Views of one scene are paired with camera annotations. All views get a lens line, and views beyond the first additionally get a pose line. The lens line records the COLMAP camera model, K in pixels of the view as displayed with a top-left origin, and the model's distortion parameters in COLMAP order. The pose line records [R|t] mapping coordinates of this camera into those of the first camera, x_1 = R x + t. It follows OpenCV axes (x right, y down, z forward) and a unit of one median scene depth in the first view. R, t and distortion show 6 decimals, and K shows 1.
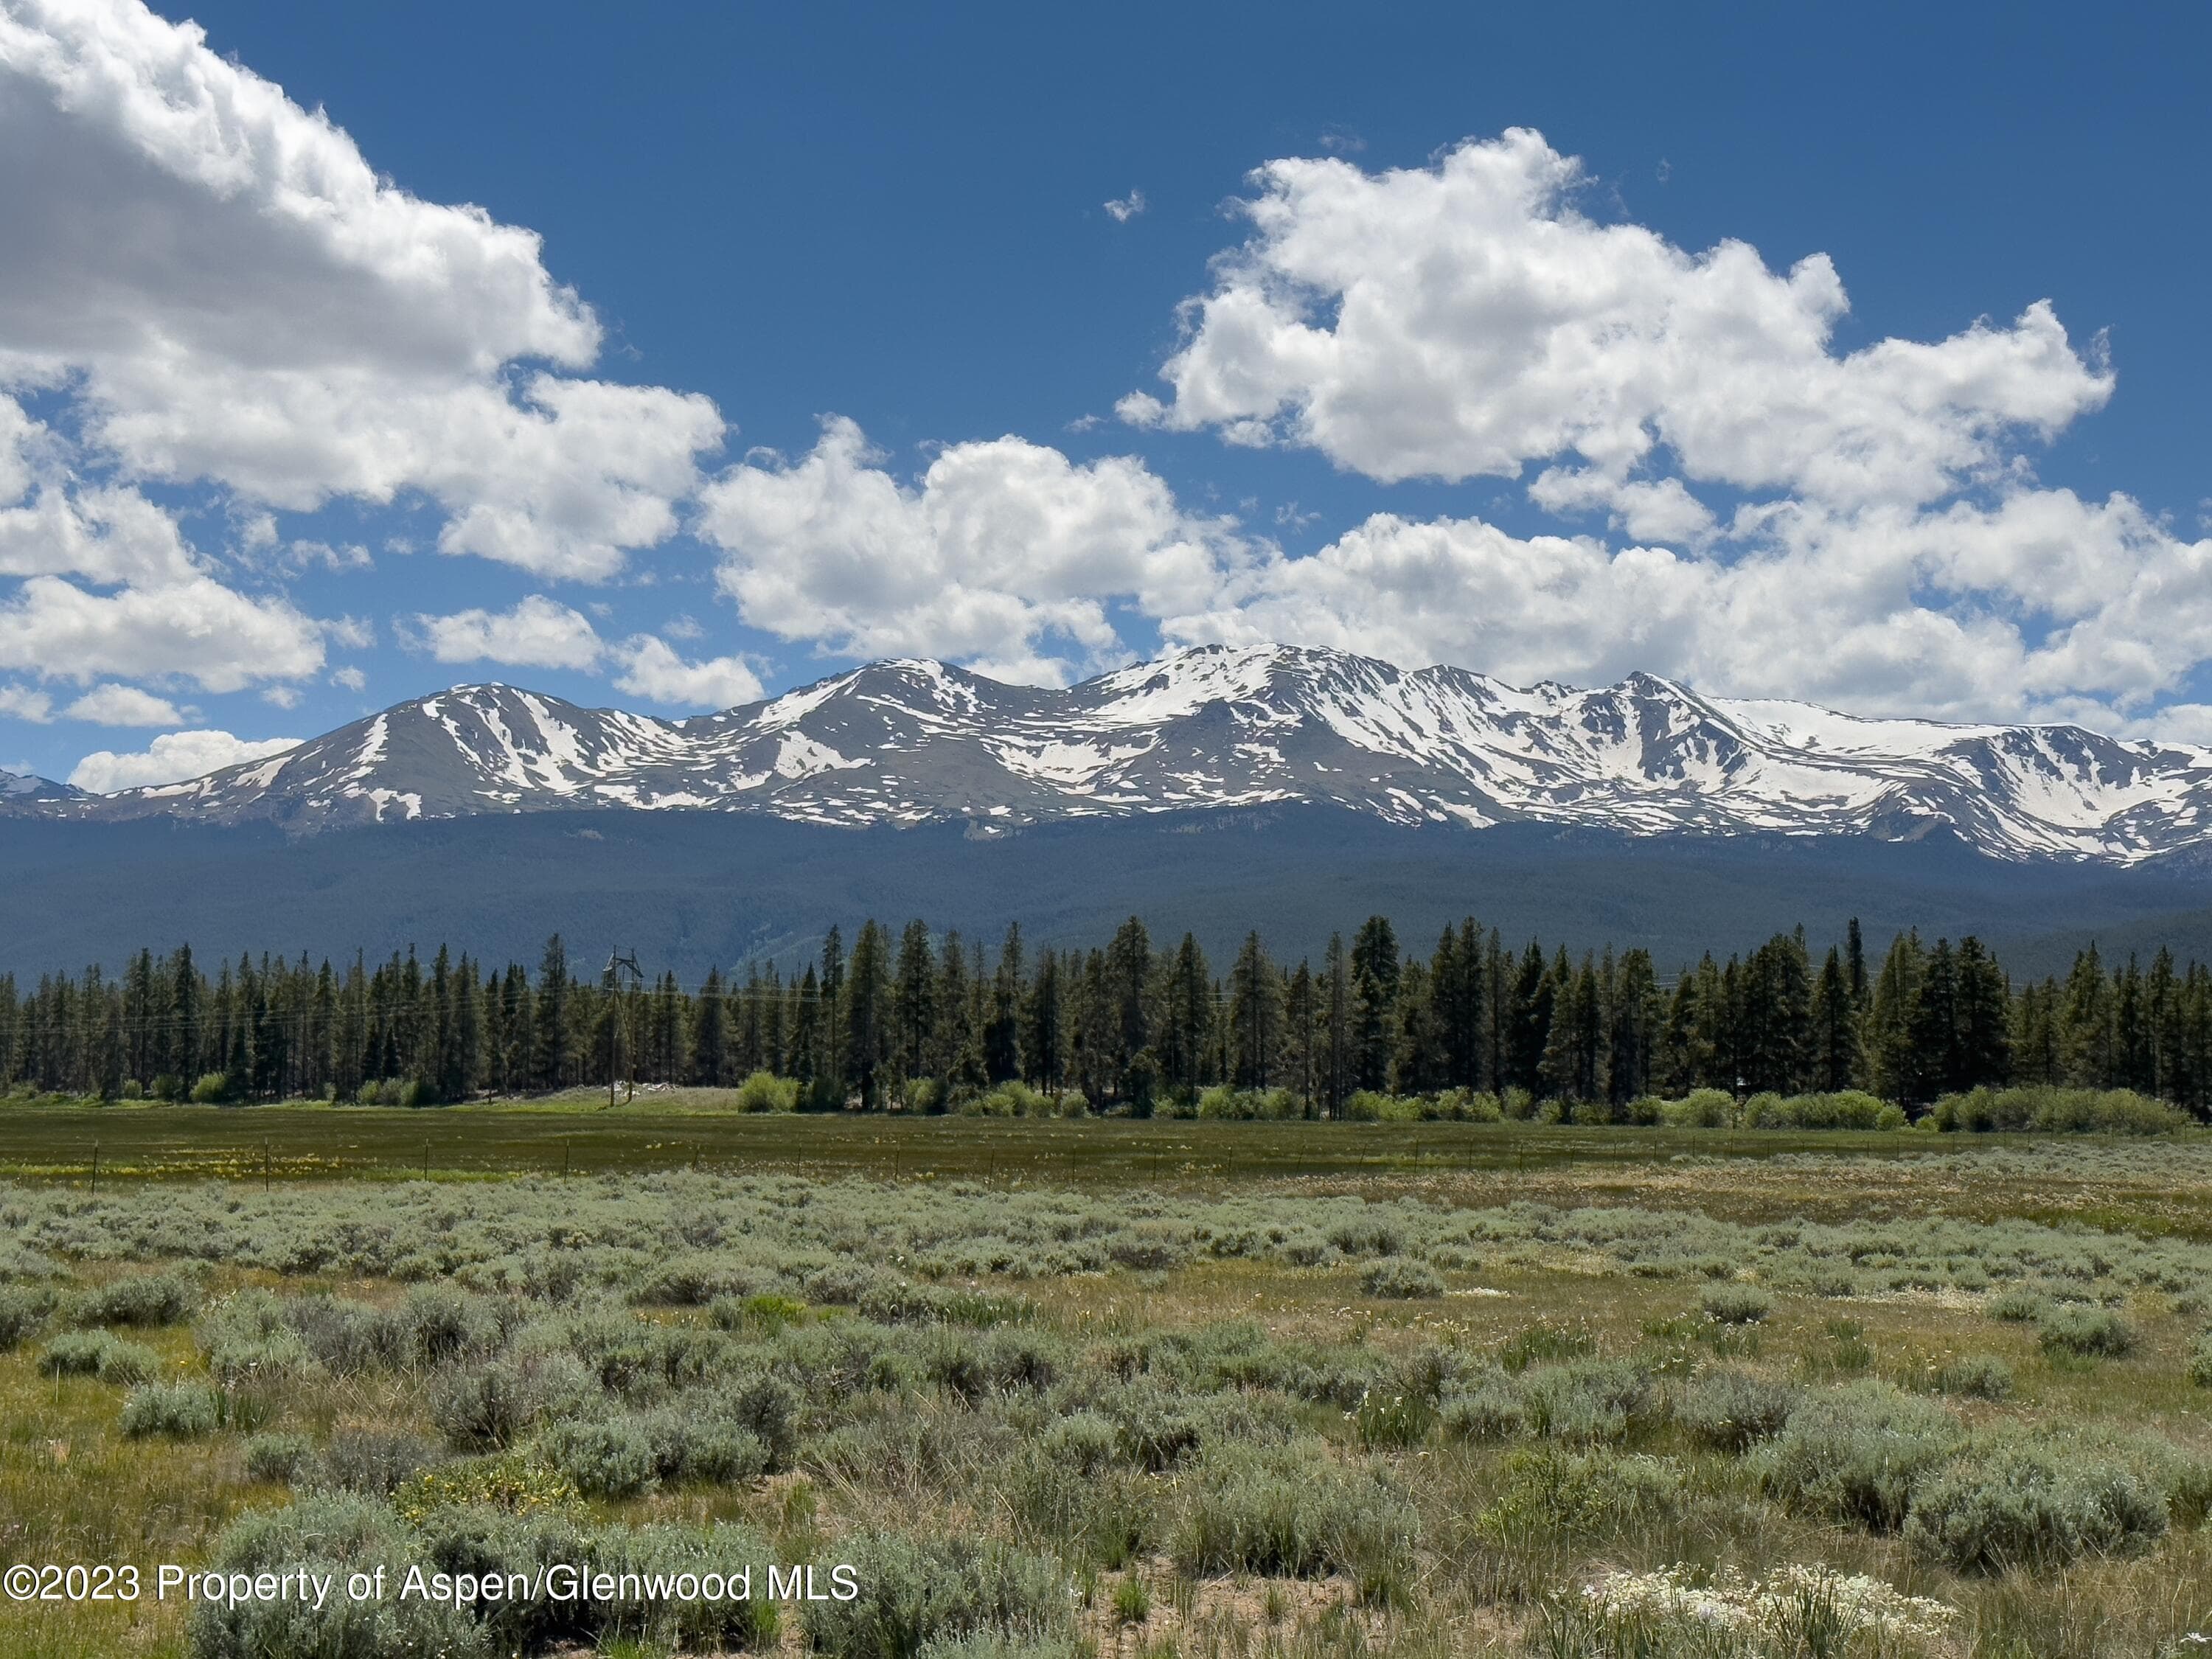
lens RADIAL K [[3622.6, 0, 1106.0], [0, 3622.6, 829.5], [0, 0, 1]] dist [0.144023, 0.171443]
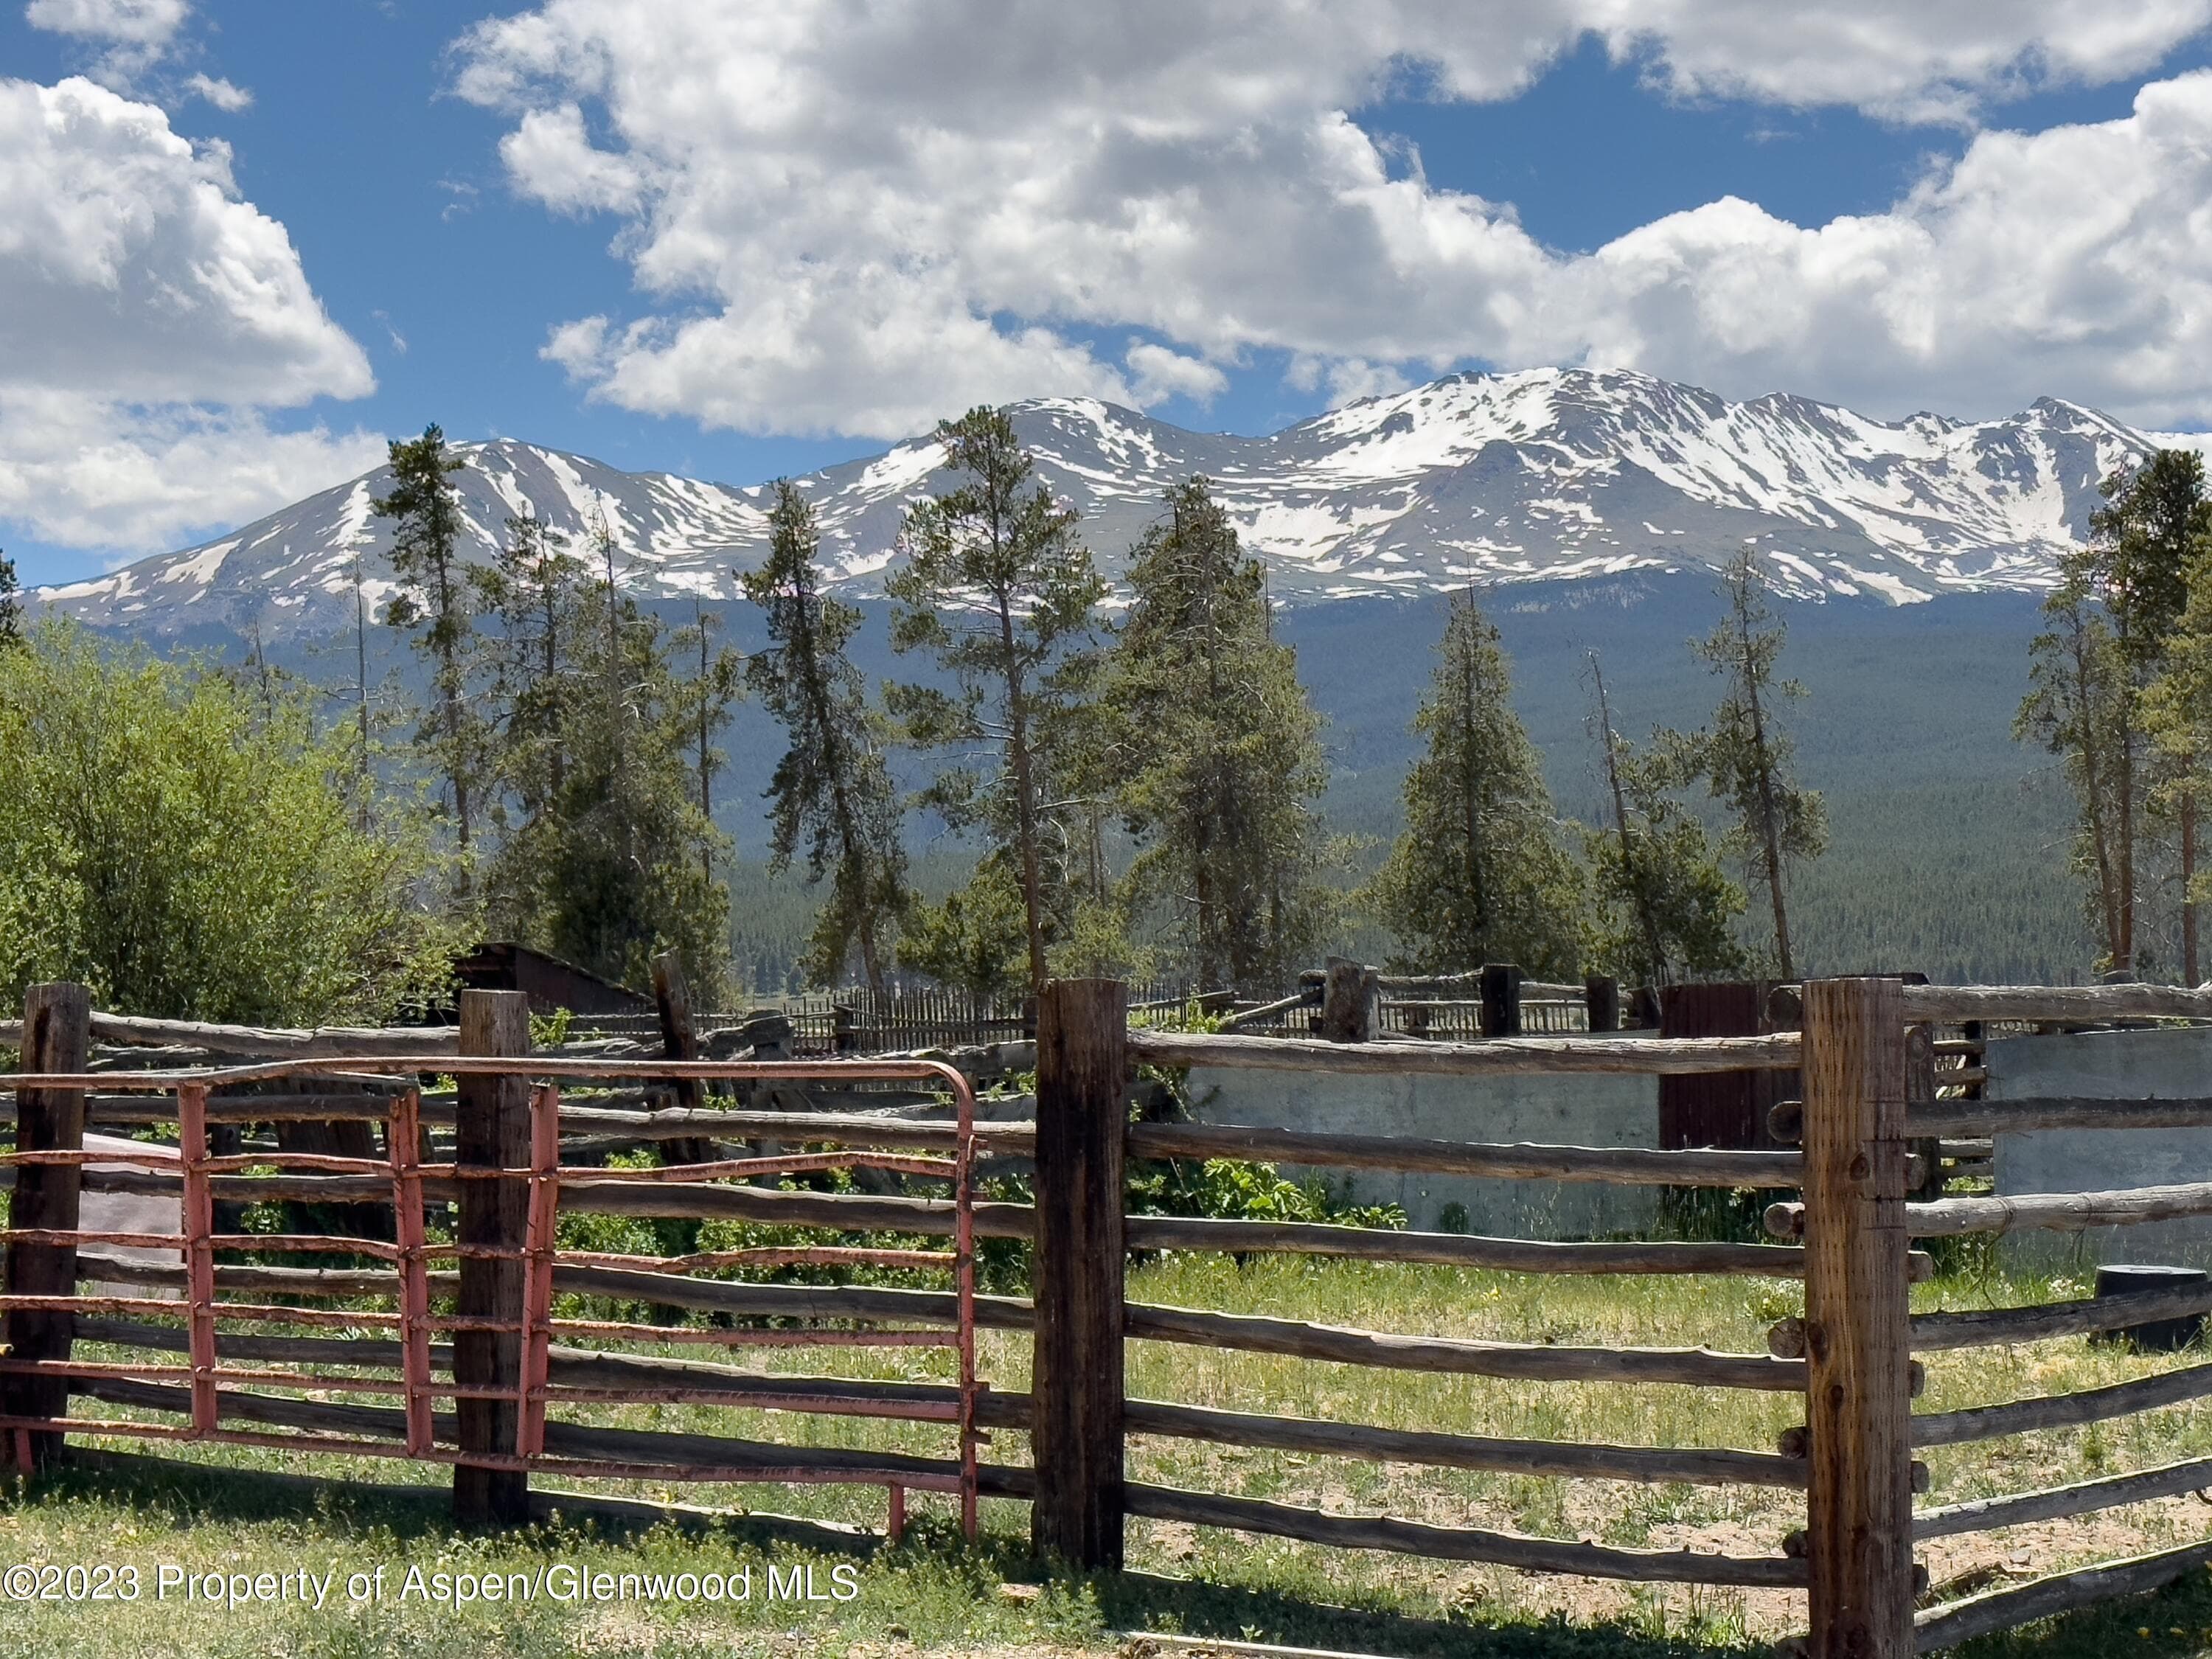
lens RADIAL K [[4437.3, 0, 1106.0], [0, 4437.3, 829.5], [0, 0, 1]] dist [0.147544, 0.126175]
pose [[0.999839, -0.017509, -0.003947, -0.047295], [0.017648, 0.999102, 0.038522, 0.006625], [0.003269, -0.038586, 0.999250, 0.103051]]
